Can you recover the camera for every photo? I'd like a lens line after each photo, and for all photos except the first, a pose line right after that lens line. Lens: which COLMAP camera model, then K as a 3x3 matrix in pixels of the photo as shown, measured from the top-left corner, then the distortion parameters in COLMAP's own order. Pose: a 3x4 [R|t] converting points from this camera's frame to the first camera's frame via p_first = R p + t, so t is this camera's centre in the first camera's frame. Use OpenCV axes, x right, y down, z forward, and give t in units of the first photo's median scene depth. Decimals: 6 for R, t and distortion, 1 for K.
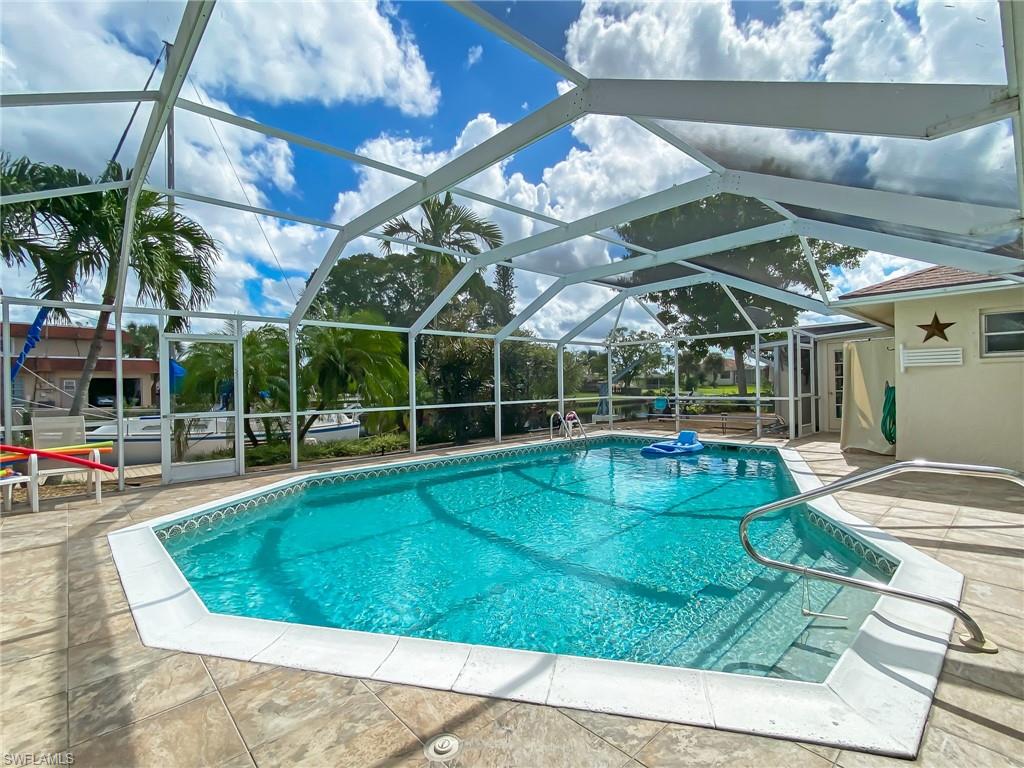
lens RADIAL K [[486.1, 0, 508.6], [0, 486.1, 389.4], [0, 0, 1]] dist [-0.016837, -0.000464]
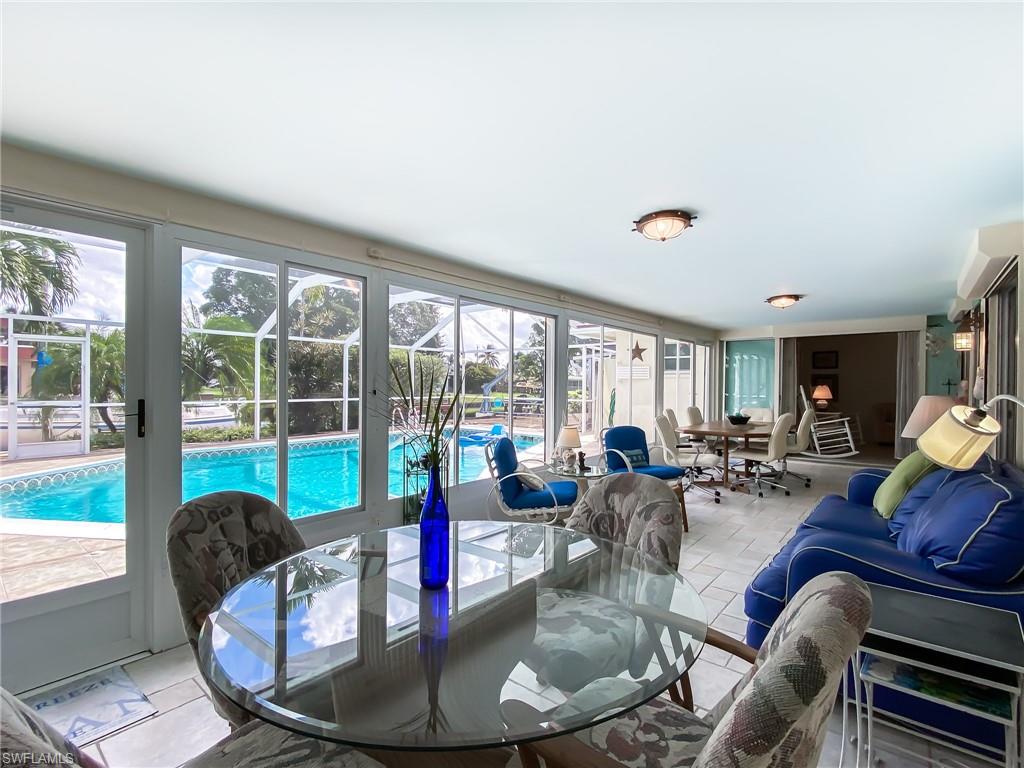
lens RADIAL K [[486.1, 0, 508.6], [0, 486.1, 389.4], [0, 0, 1]] dist [-0.016837, -0.000464]
pose [[0.990676, 0.021340, 0.134560, 0.239270], [-0.022360, 0.999732, 0.006071, -0.011120], [-0.134394, -0.009023, 0.990887, -0.237728]]
